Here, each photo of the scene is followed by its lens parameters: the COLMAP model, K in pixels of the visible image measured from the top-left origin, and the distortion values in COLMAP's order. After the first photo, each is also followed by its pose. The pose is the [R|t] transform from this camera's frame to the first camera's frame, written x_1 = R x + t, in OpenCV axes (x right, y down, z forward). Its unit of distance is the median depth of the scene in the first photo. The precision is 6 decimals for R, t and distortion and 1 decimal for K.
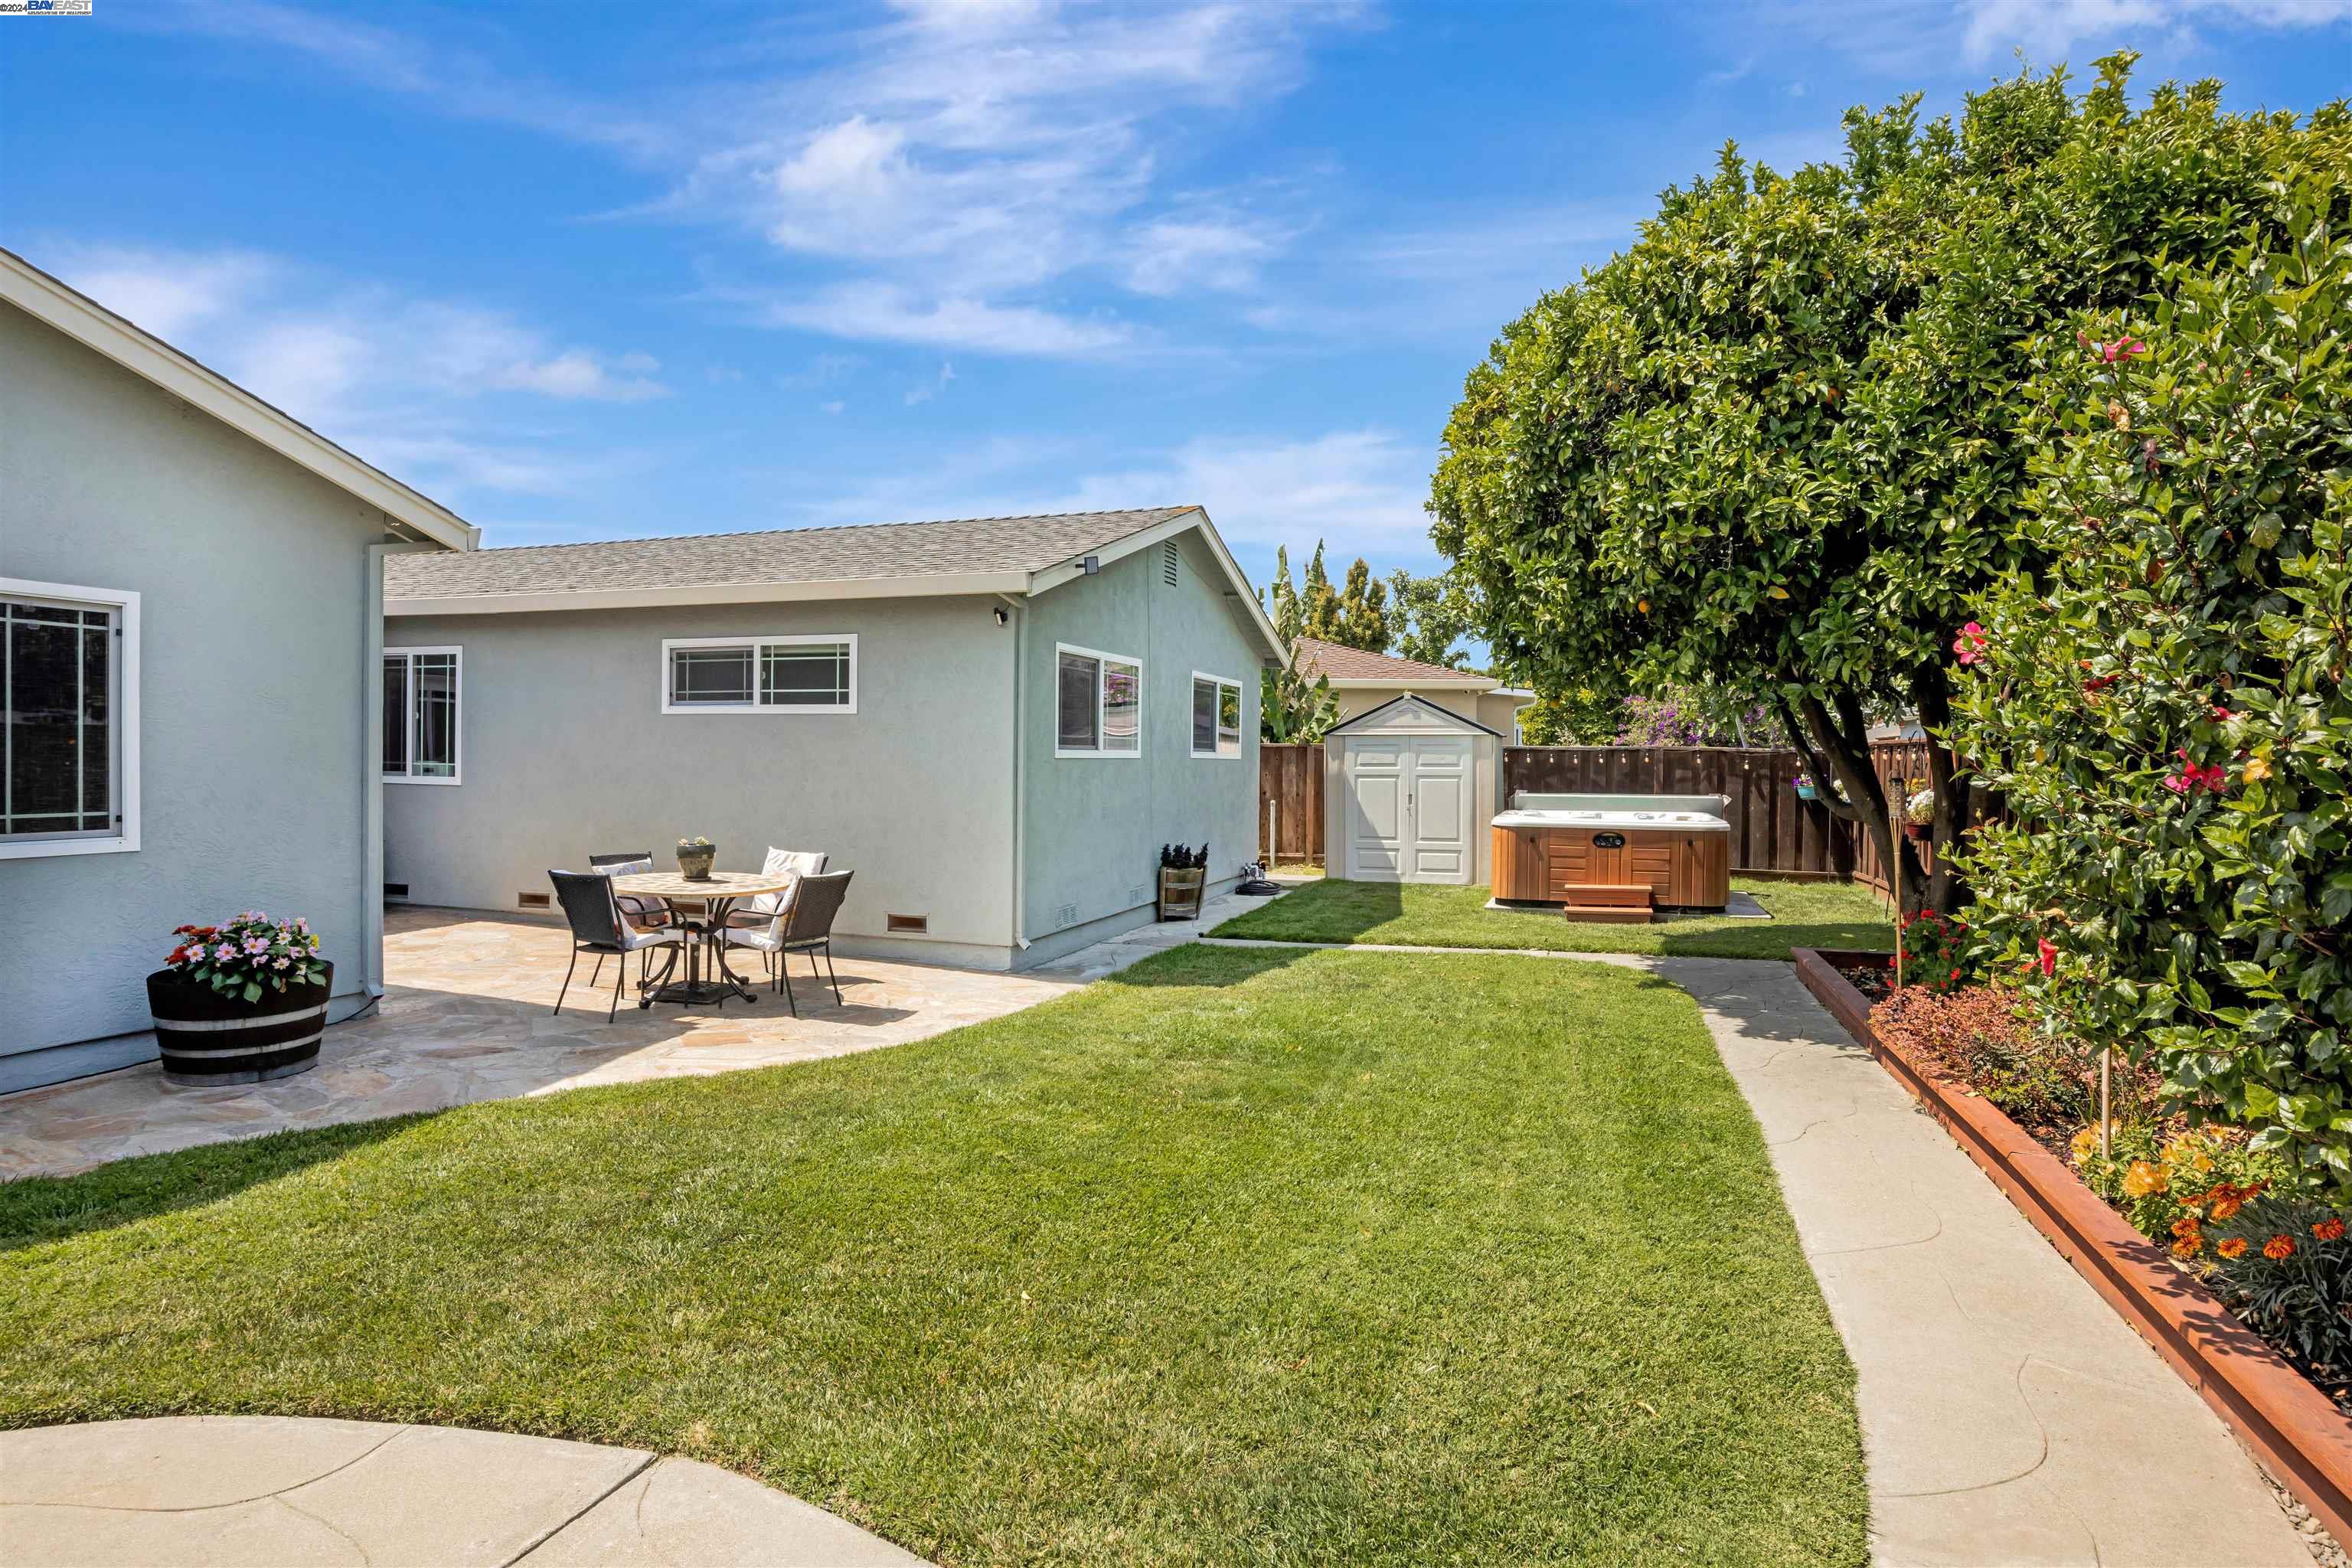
lens RADIAL K [[1225.8, 0, 1239.6], [0, 1225.8, 771.9], [0, 0, 1]] dist [-0.039926, 0.008828]
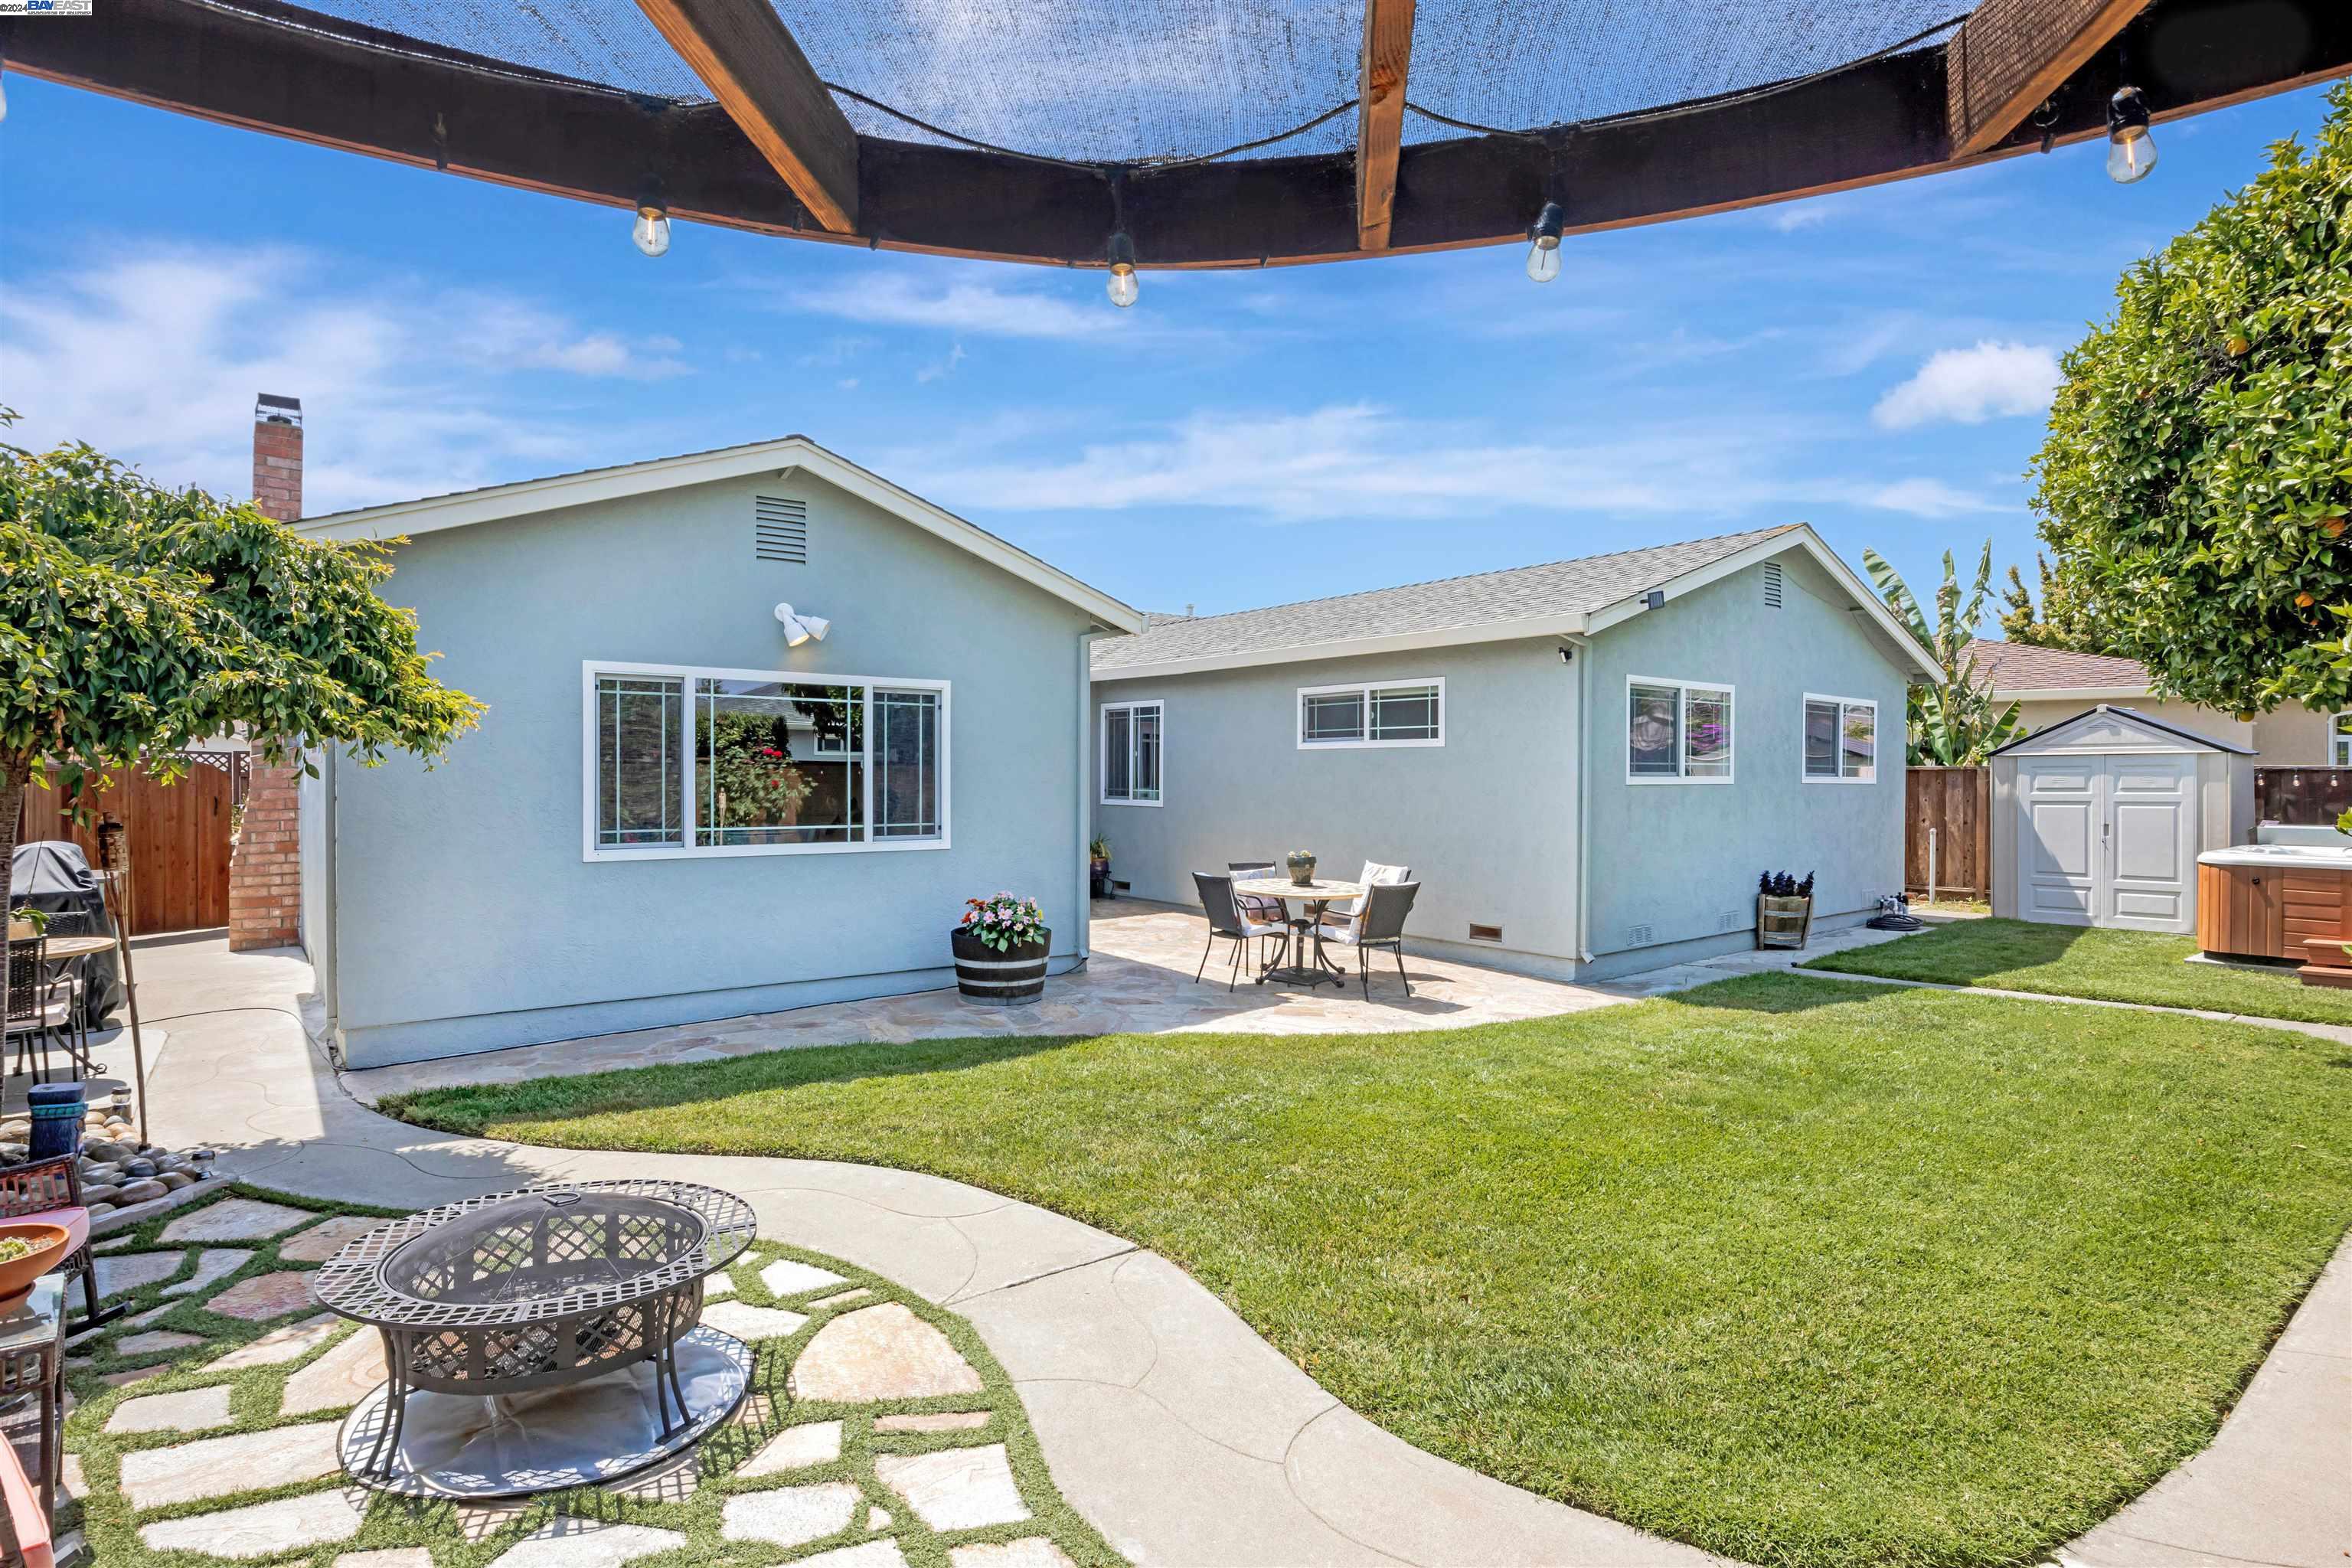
lens RADIAL K [[1207.8, 0, 1182.2], [0, 1207.8, 780.7], [0, 0, 1]] dist [-0.053504, 0.024234]
pose [[0.823500, -0.006000, -0.567285, 0.154016], [-0.000864, 0.999930, -0.011829, -0.002488], [0.567316, 0.010231, 0.823436, -0.082900]]
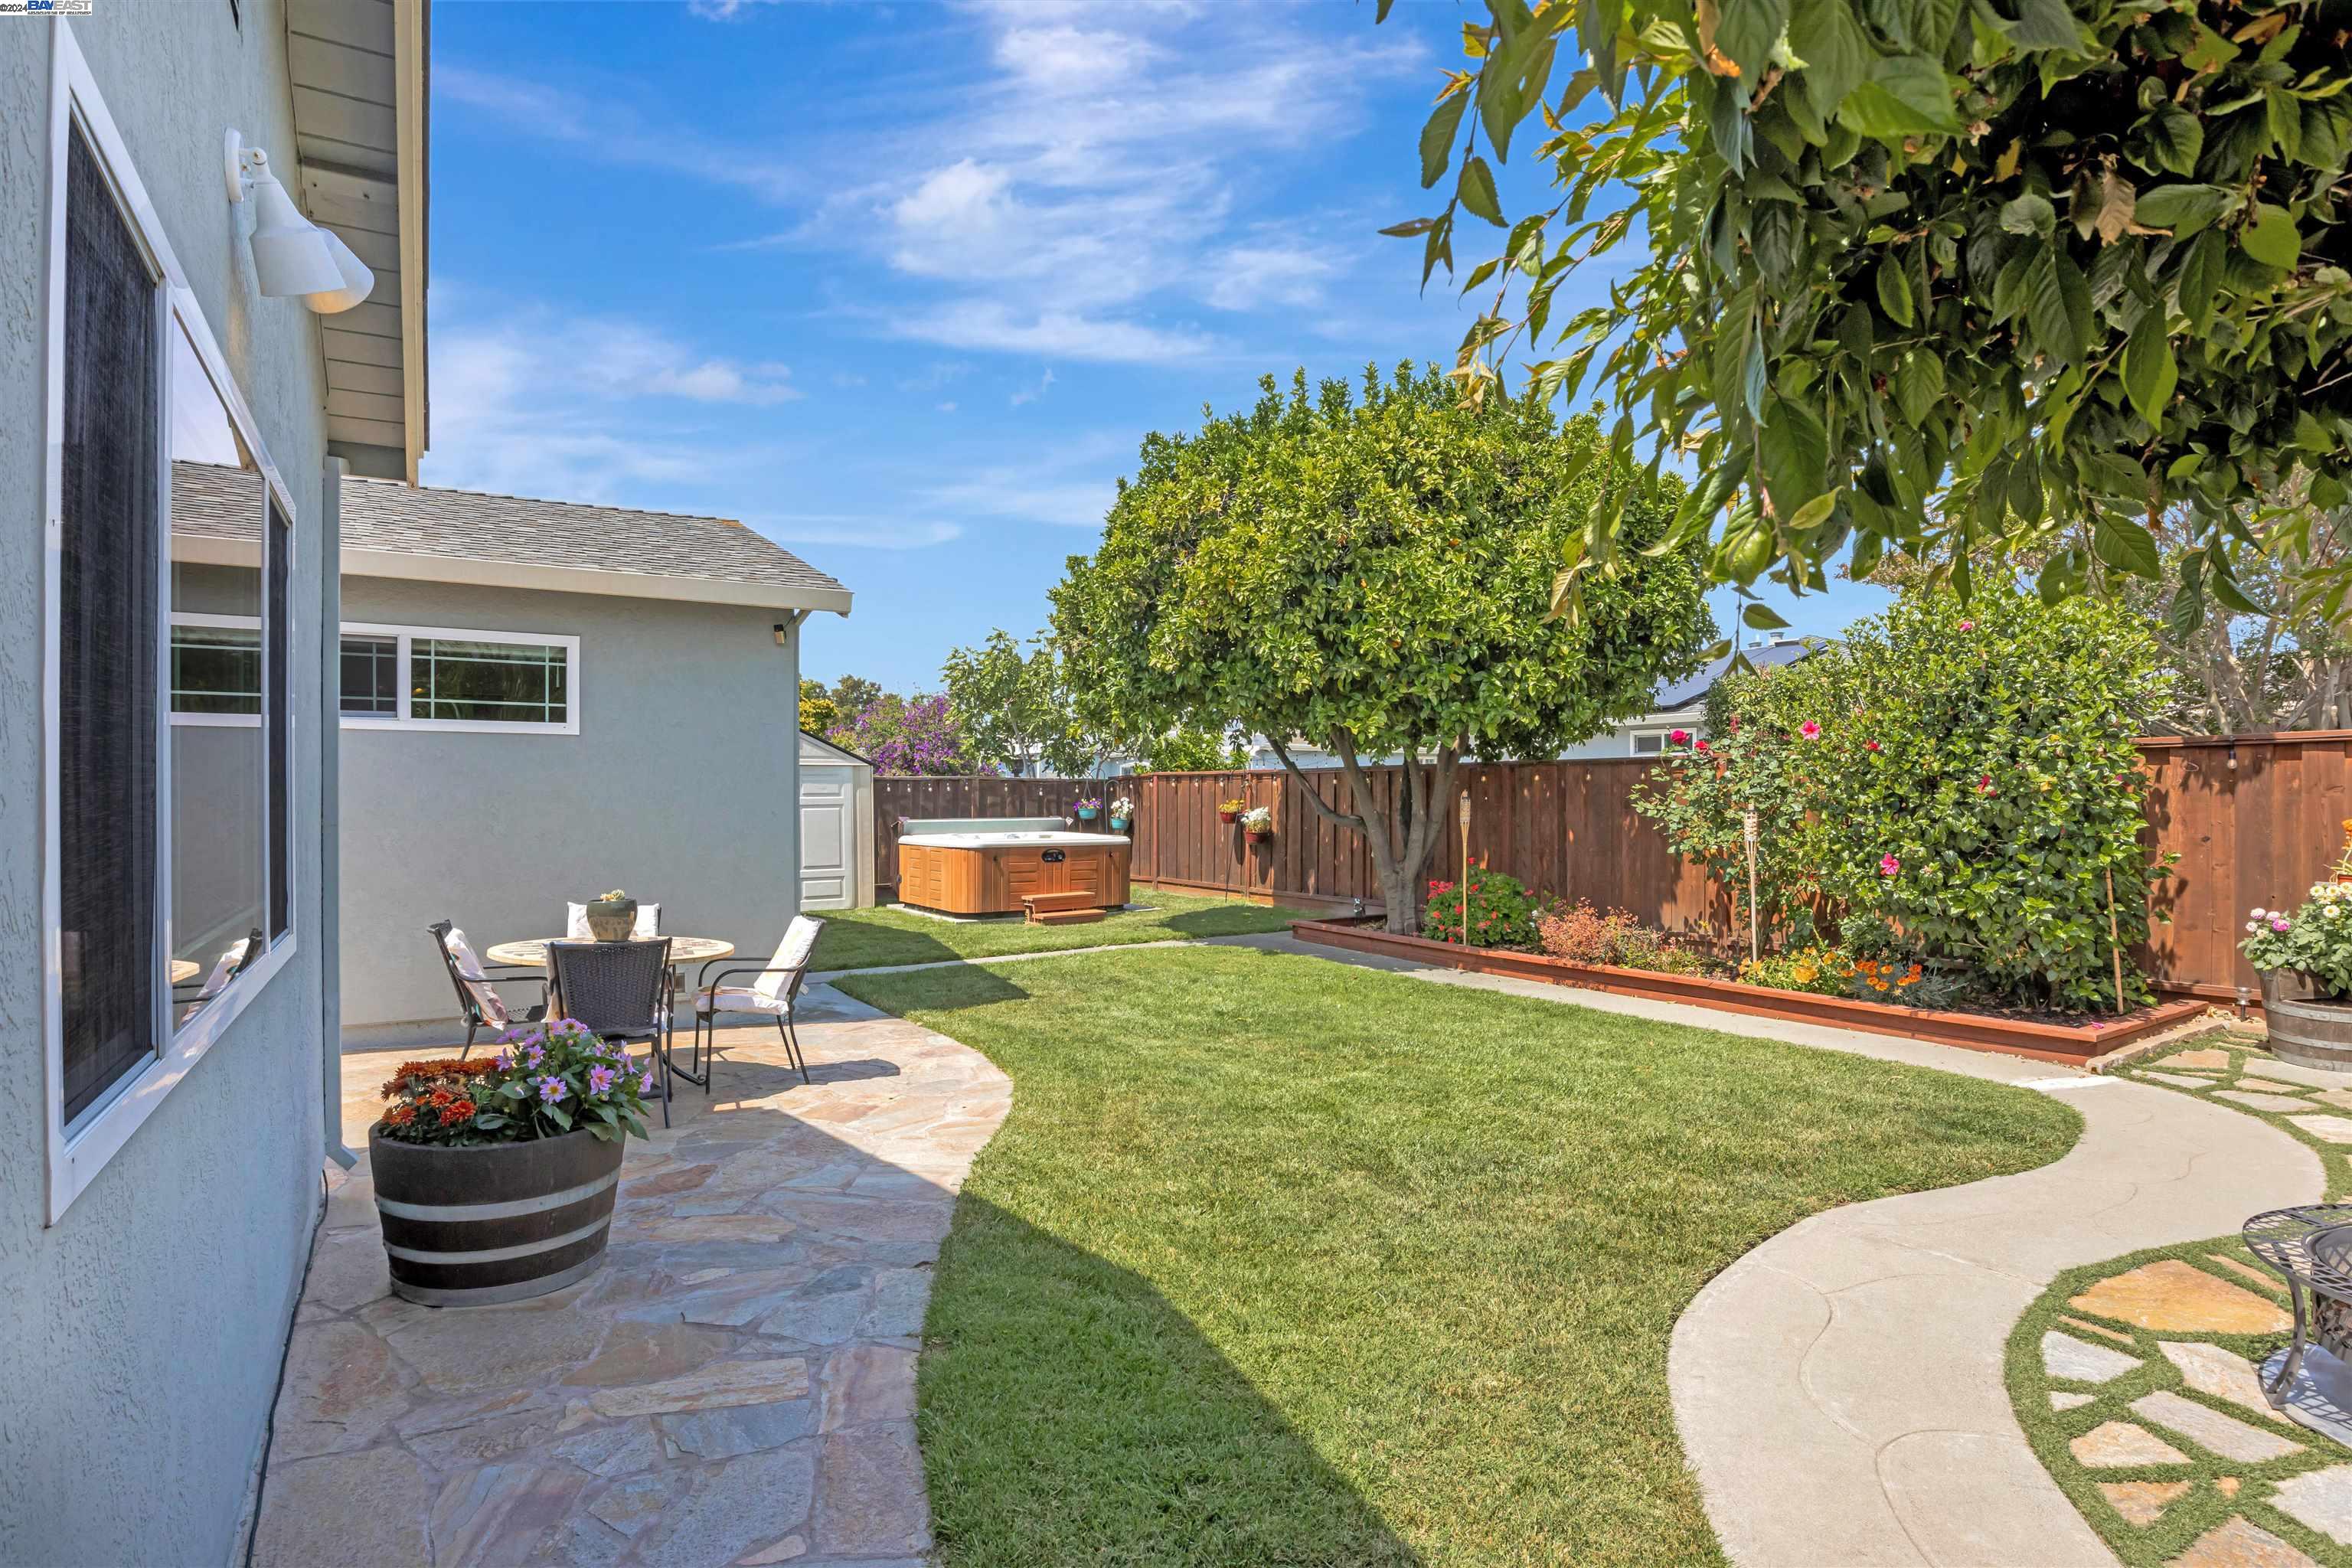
lens RADIAL K [[1207.8, 0, 1182.2], [0, 1207.8, 780.7], [0, 0, 1]] dist [-0.053504, 0.024234]
pose [[0.655747, 0.000424, 0.754981, -0.817355], [0.013050, 0.999844, -0.011897, -0.002284], [-0.754868, 0.017654, 0.655639, 0.213251]]
